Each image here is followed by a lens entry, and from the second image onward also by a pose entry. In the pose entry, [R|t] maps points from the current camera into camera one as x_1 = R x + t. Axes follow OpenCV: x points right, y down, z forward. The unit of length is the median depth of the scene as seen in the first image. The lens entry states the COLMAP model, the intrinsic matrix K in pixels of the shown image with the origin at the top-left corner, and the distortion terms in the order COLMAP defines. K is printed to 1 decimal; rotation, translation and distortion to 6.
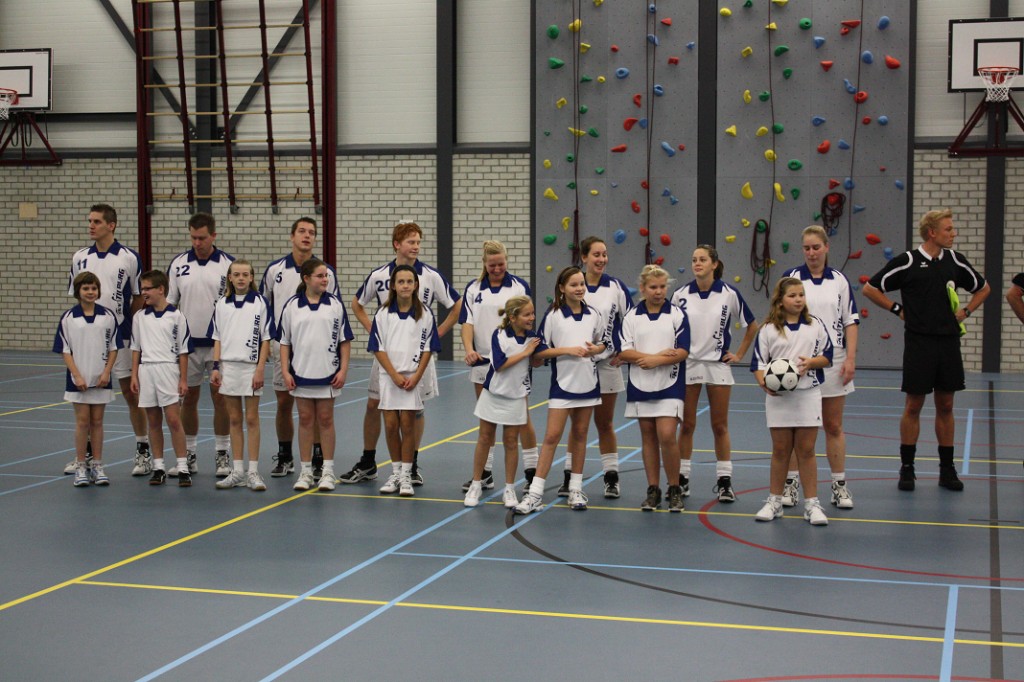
lens RADIAL K [[1775.1, 0, 470.7], [0, 1775.1, 345.8], [0, 0, 1]] dist [-0.000254, 0.000000]
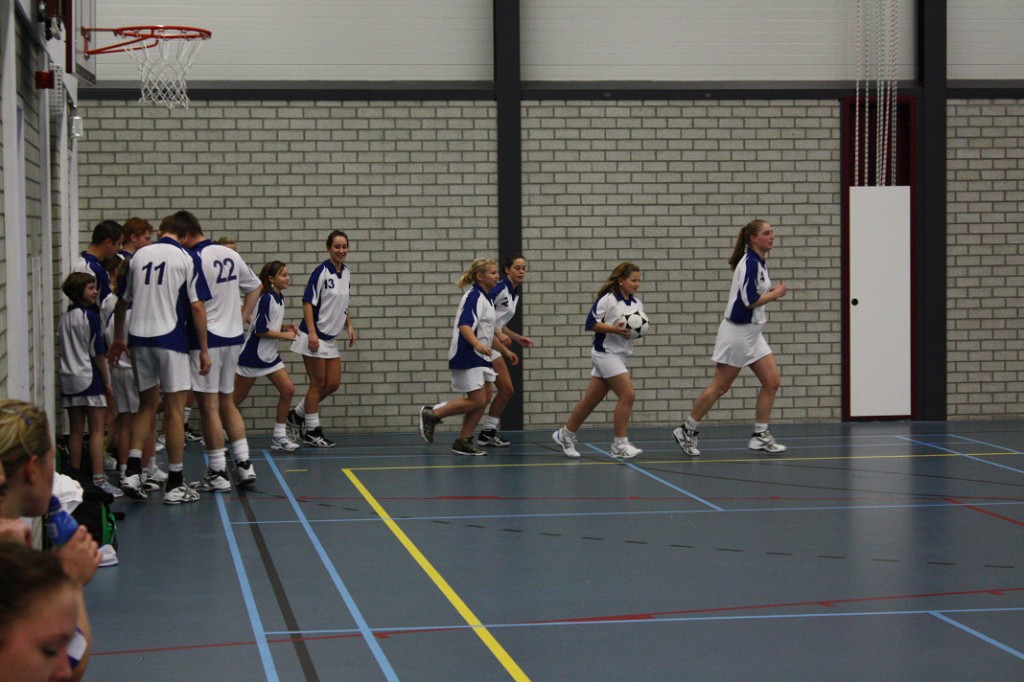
lens RADIAL K [[2738.4, 0, 500.1], [0, 2738.4, 350.3], [0, 0, 1]] dist [0.139200, 0.000000]
pose [[0.910222, -0.027584, 0.413202, -0.477731], [0.035325, 0.999314, -0.011106, -0.009912], [-0.412612, 0.024705, 0.910572, 0.139112]]
